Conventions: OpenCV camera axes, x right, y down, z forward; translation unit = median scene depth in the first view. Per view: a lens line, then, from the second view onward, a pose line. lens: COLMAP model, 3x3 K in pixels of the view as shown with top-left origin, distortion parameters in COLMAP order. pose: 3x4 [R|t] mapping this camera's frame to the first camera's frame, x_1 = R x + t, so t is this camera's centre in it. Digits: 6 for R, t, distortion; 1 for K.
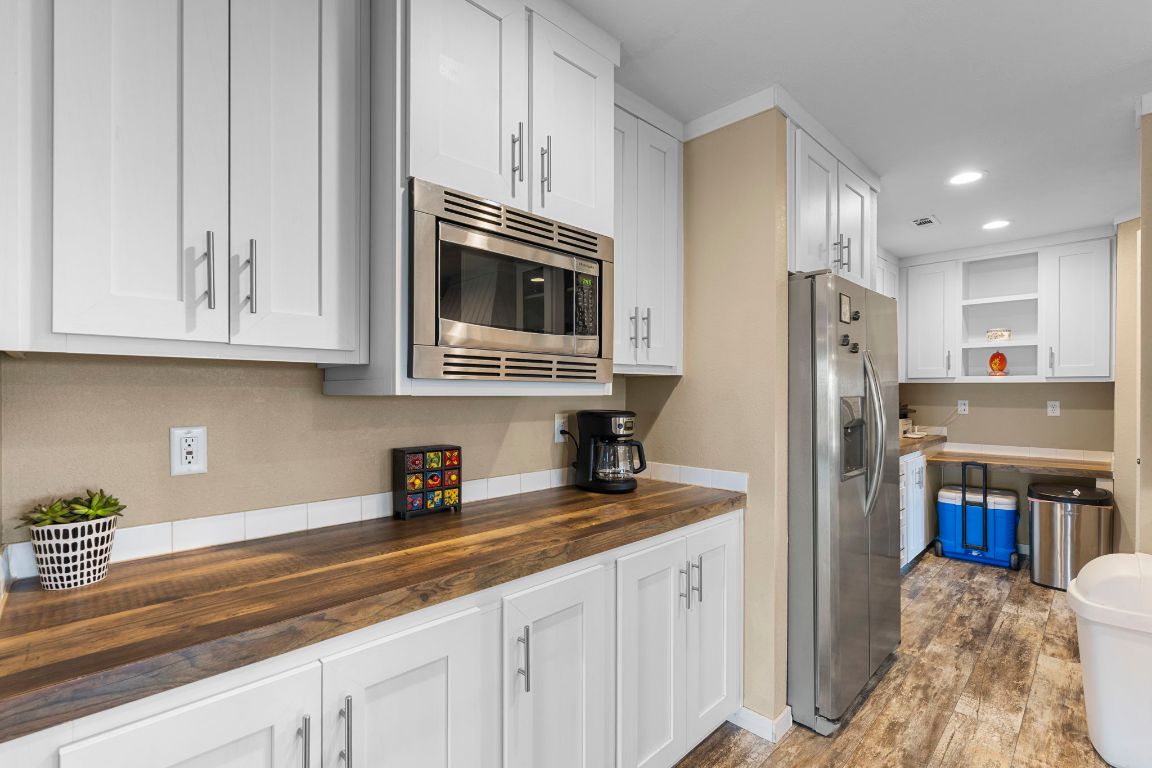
lens RADIAL K [[519.3, 0, 561.2], [0, 519.3, 394.1], [0, 0, 1]] dist [-0.001663, -0.000541]
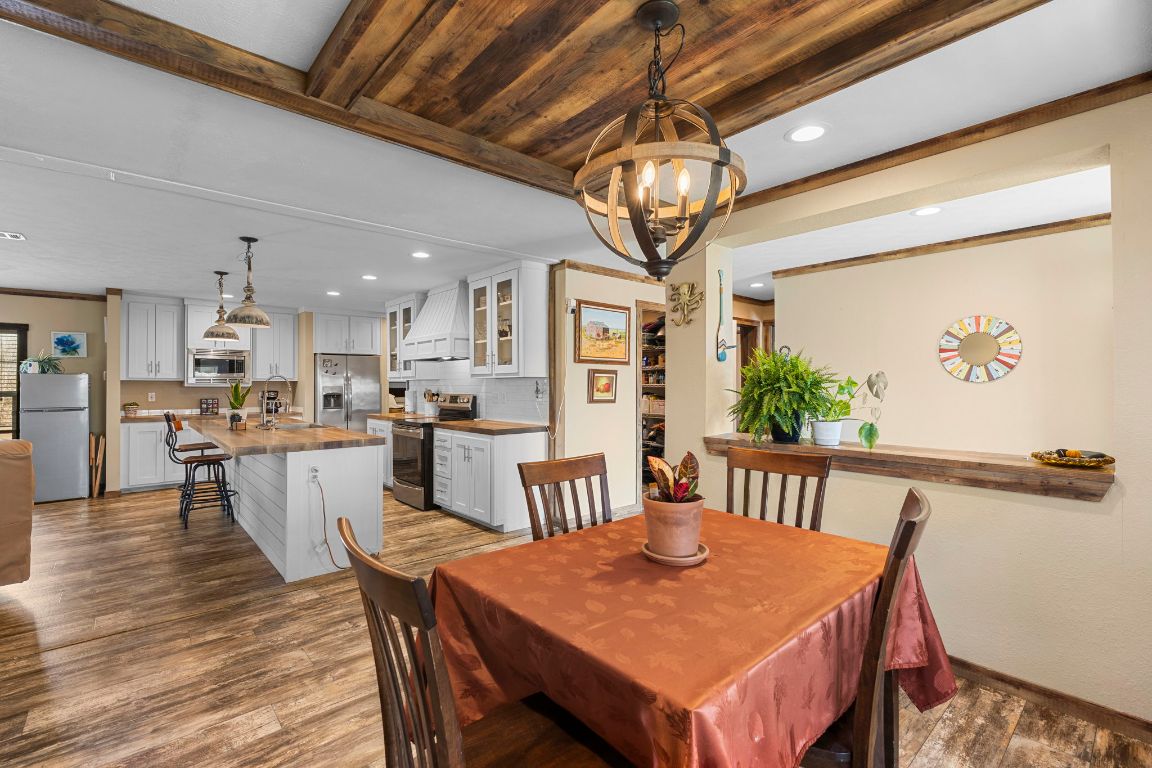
lens RADIAL K [[505.5, 0, 572.5], [0, 505.5, 387.3], [0, 0, 1]] dist [-0.018623, 0.000493]
pose [[0.999425, -0.000990, -0.033888, 1.546440], [0.000949, 0.999999, -0.001227, 0.008601], [0.033889, 0.001194, 0.999425, -1.629985]]
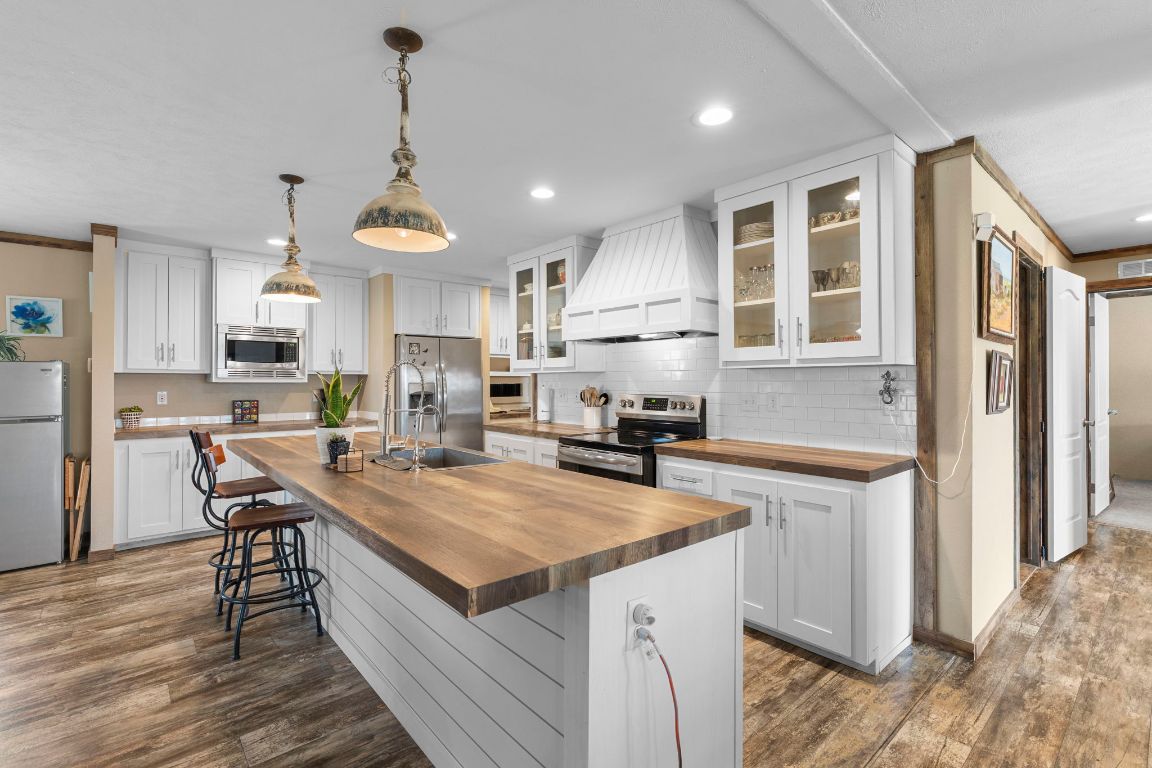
lens RADIAL K [[519.7, 0, 572.5], [0, 519.7, 382.9], [0, 0, 1]] dist [-0.014218, 0.000063]
pose [[0.998735, -0.000089, -0.050281, 0.923158], [-0.000007, 0.999998, -0.001909, 0.005497], [0.050281, 0.001907, 0.998733, -0.970456]]
